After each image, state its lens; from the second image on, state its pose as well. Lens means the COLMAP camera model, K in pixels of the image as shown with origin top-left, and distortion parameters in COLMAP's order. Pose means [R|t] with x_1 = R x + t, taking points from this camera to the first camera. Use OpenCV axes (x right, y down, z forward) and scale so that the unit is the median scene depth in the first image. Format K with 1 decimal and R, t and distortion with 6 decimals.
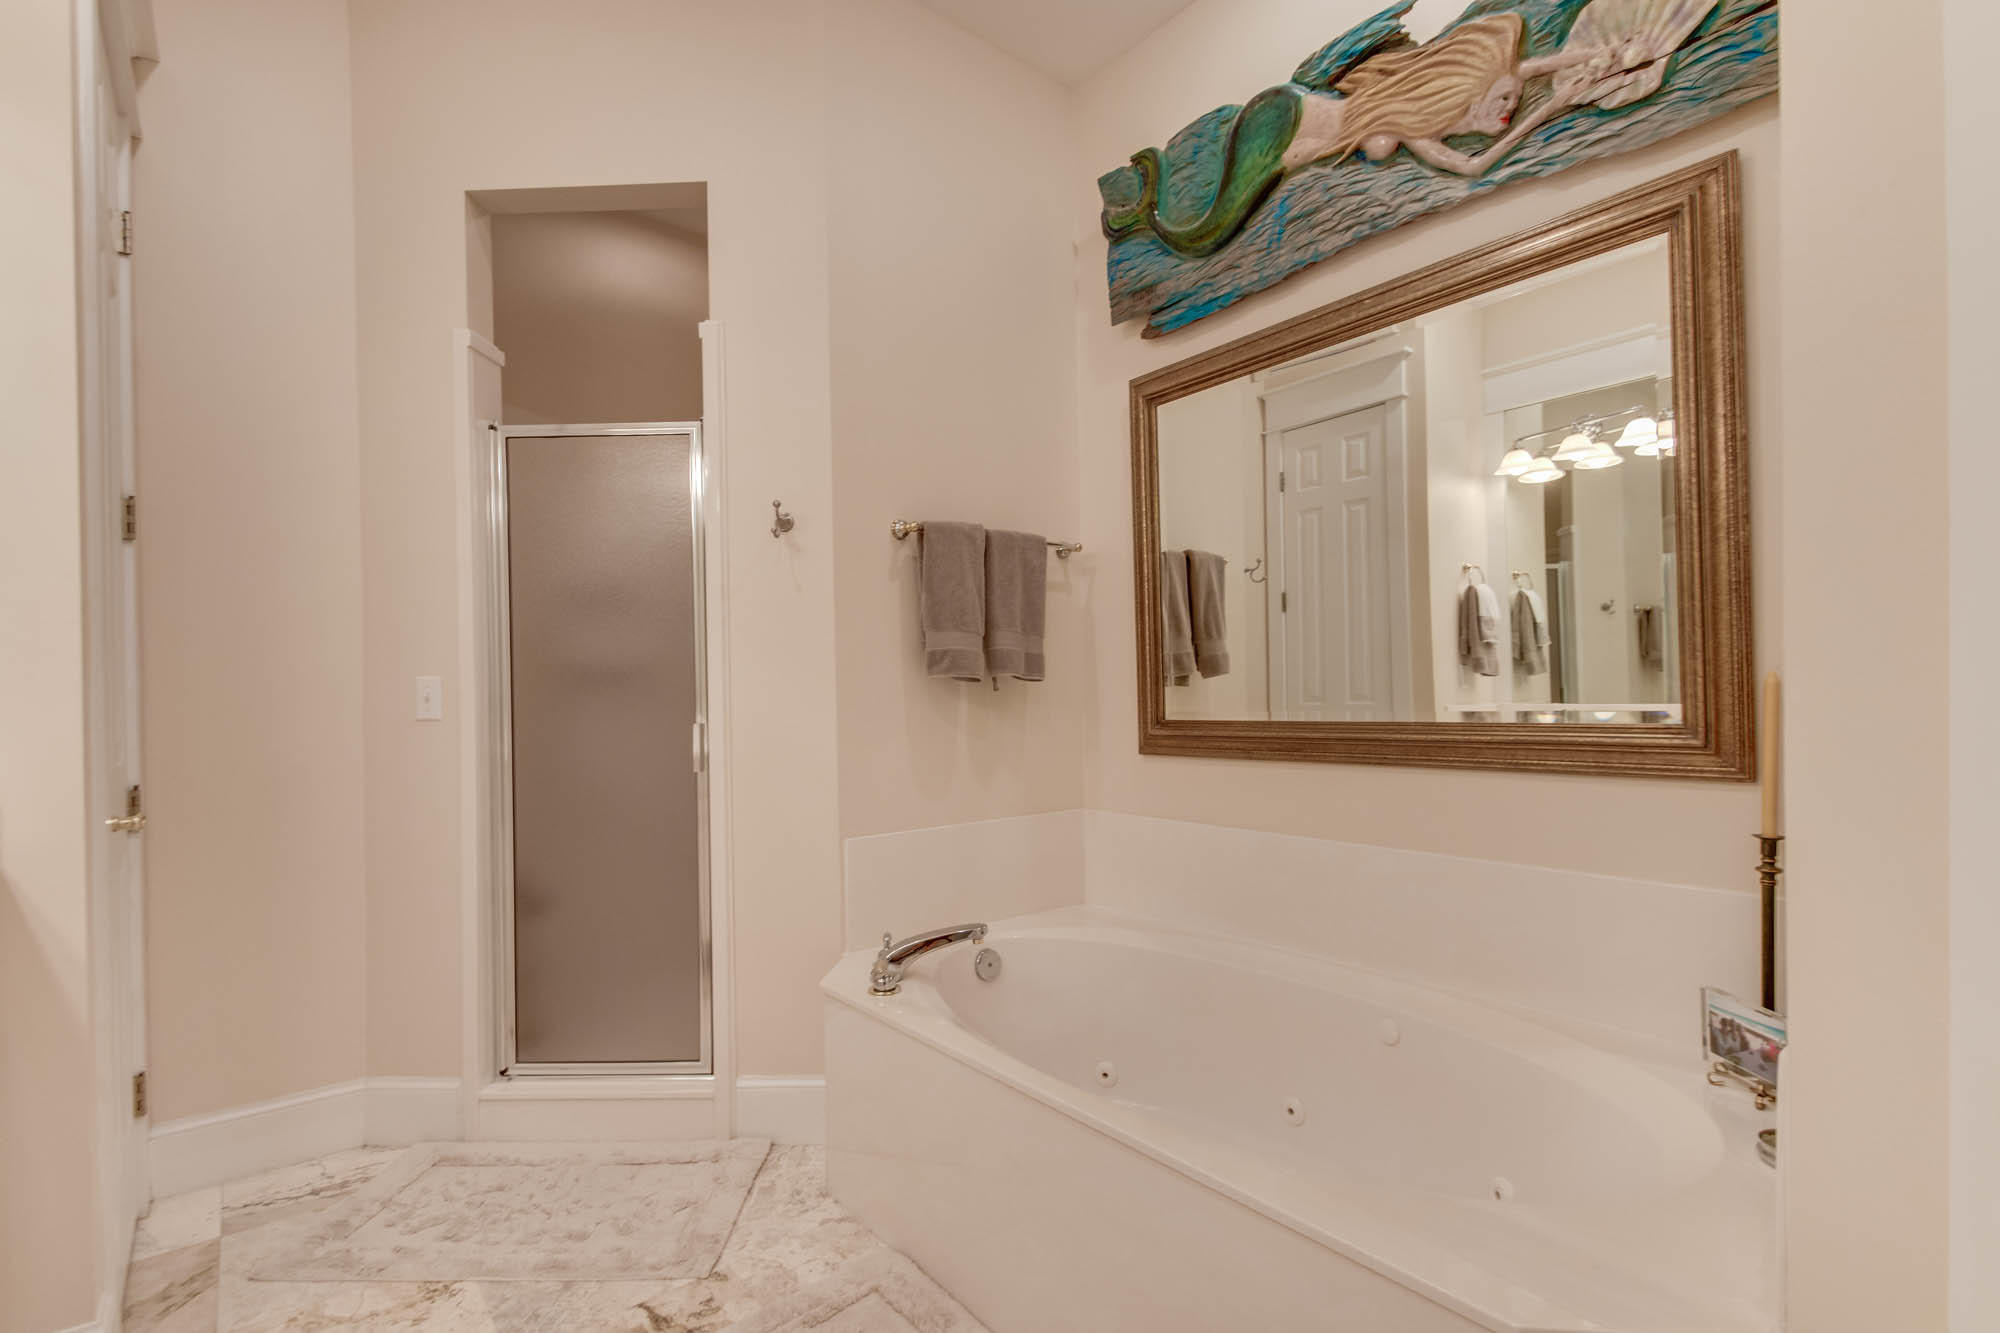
lens RADIAL K [[914.8, 0, 980.2], [0, 914.8, 685.5], [0, 0, 1]] dist [0.021834, -0.012883]
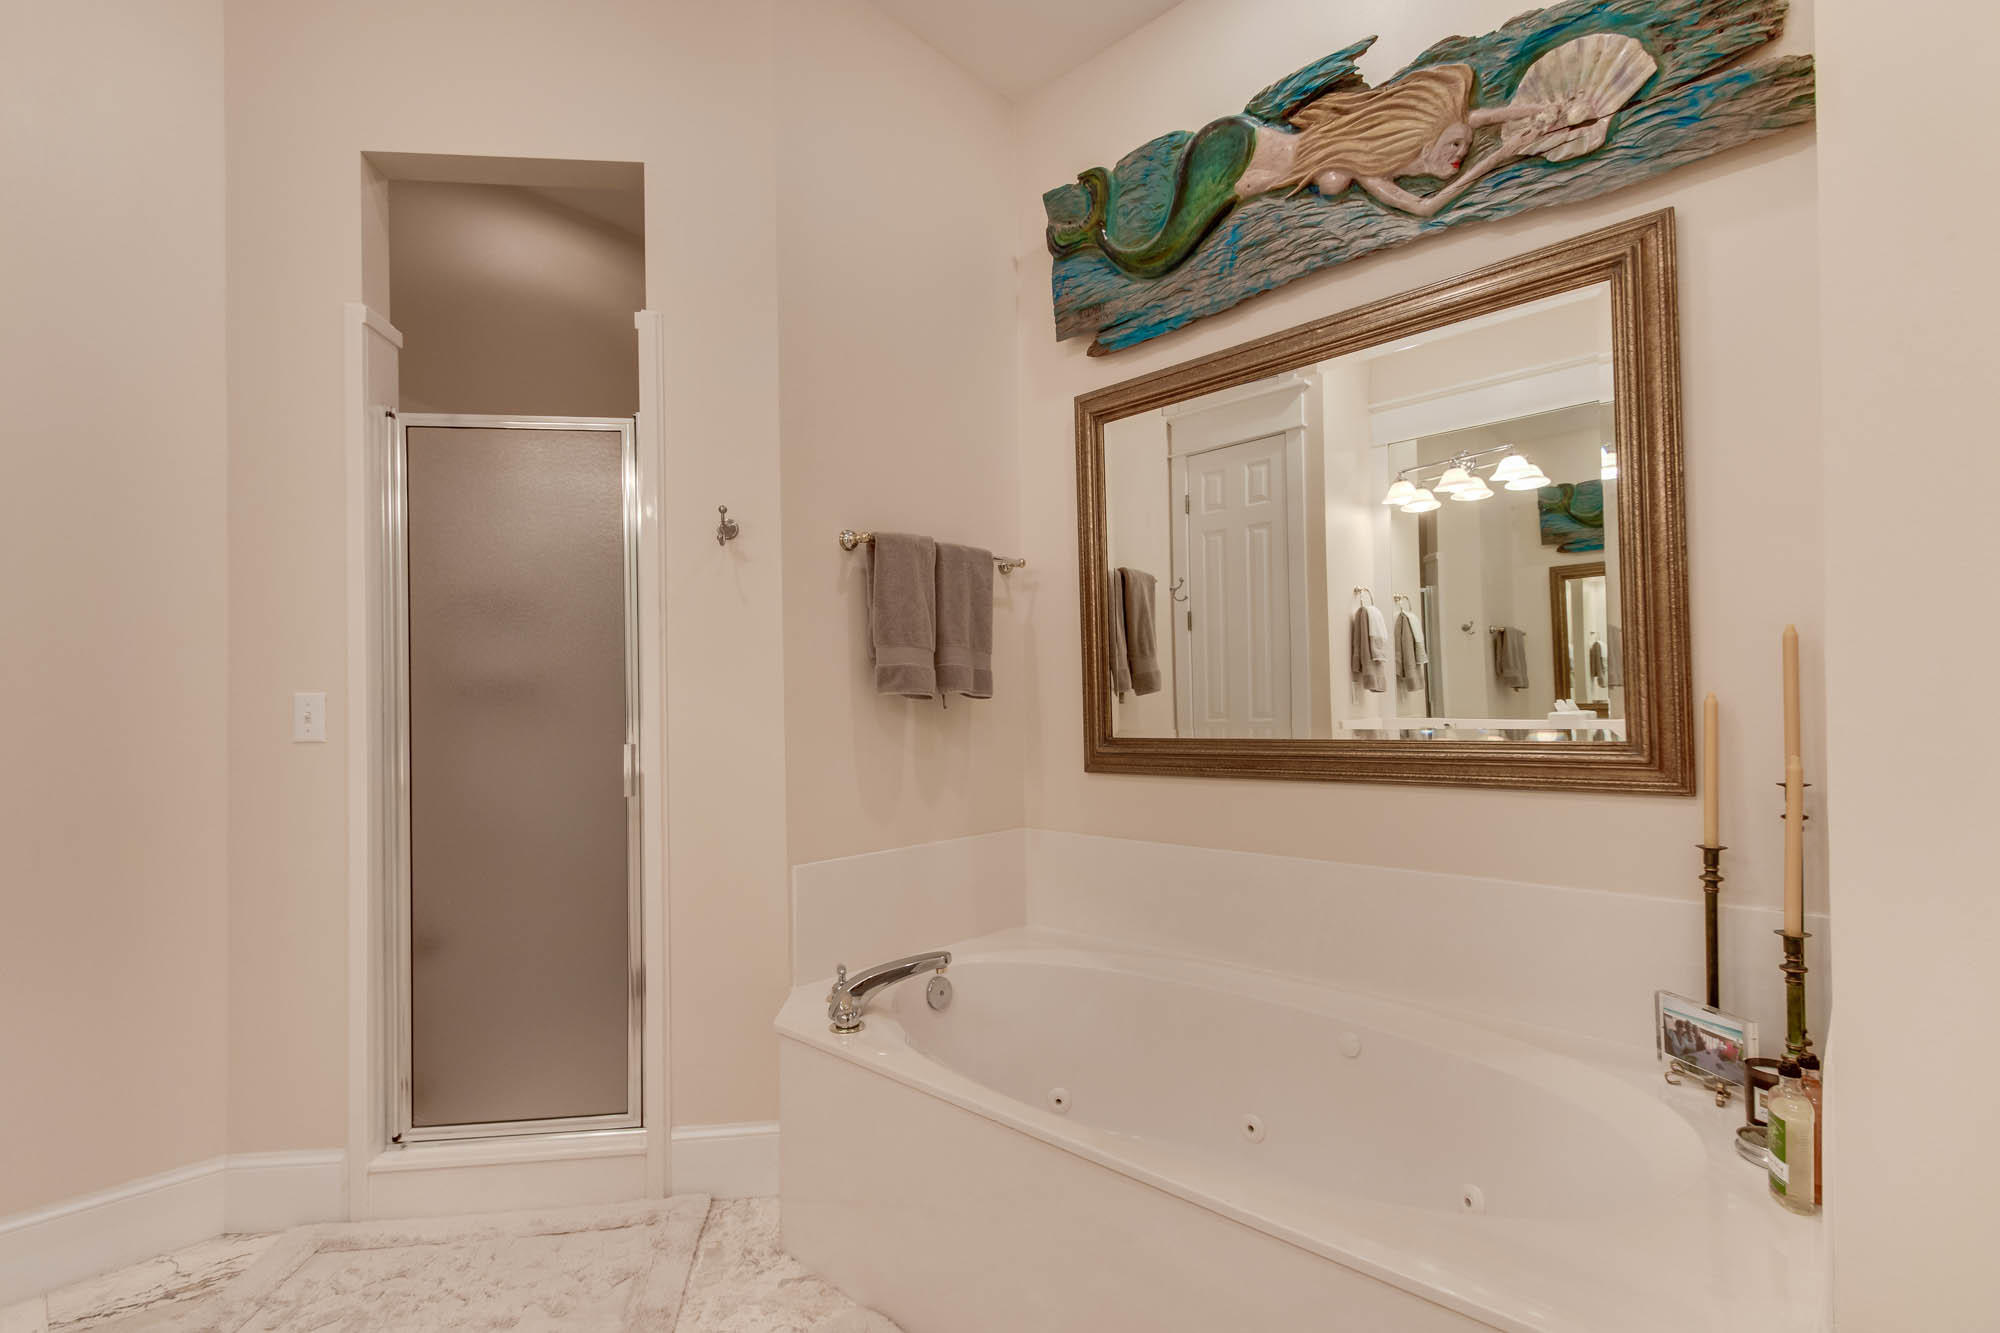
lens RADIAL K [[914.8, 0, 980.2], [0, 914.8, 685.5], [0, 0, 1]] dist [0.021834, -0.012883]
pose [[0.990434, 0.003490, 0.137941, -0.095320], [-0.001260, 0.999867, -0.016249, -0.003453], [-0.137979, 0.015920, 0.990307, 0.040617]]
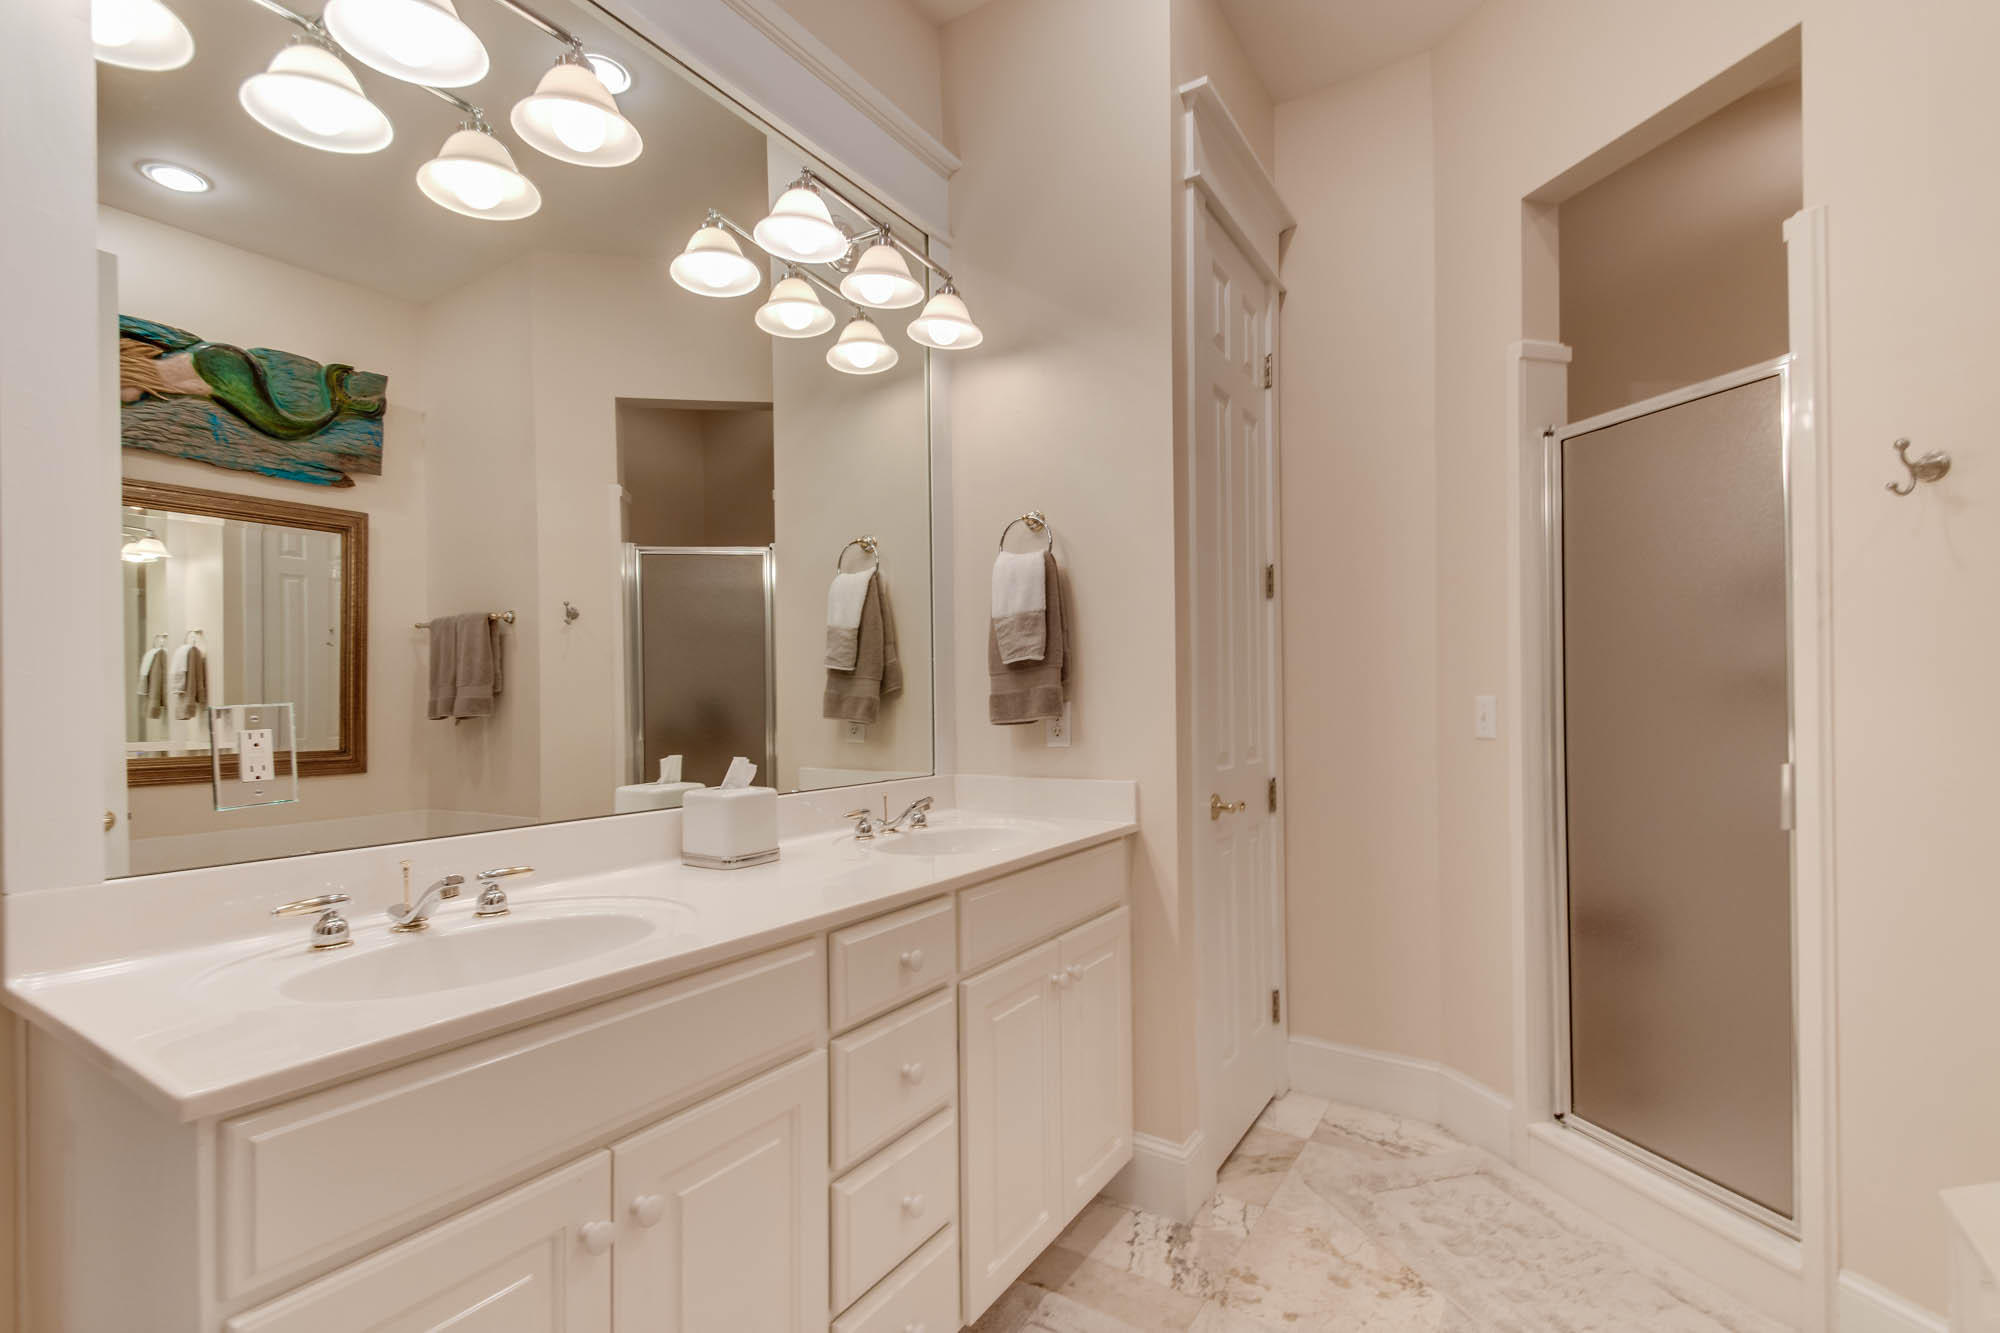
lens RADIAL K [[914.8, 0, 980.2], [0, 914.8, 685.5], [0, 0, 1]] dist [0.021834, -0.012883]
pose [[0.307377, 0.001118, -0.951587, 0.223582], [0.010589, 0.999933, 0.004595, -0.035850], [0.951529, -0.011489, 0.307344, 0.169303]]
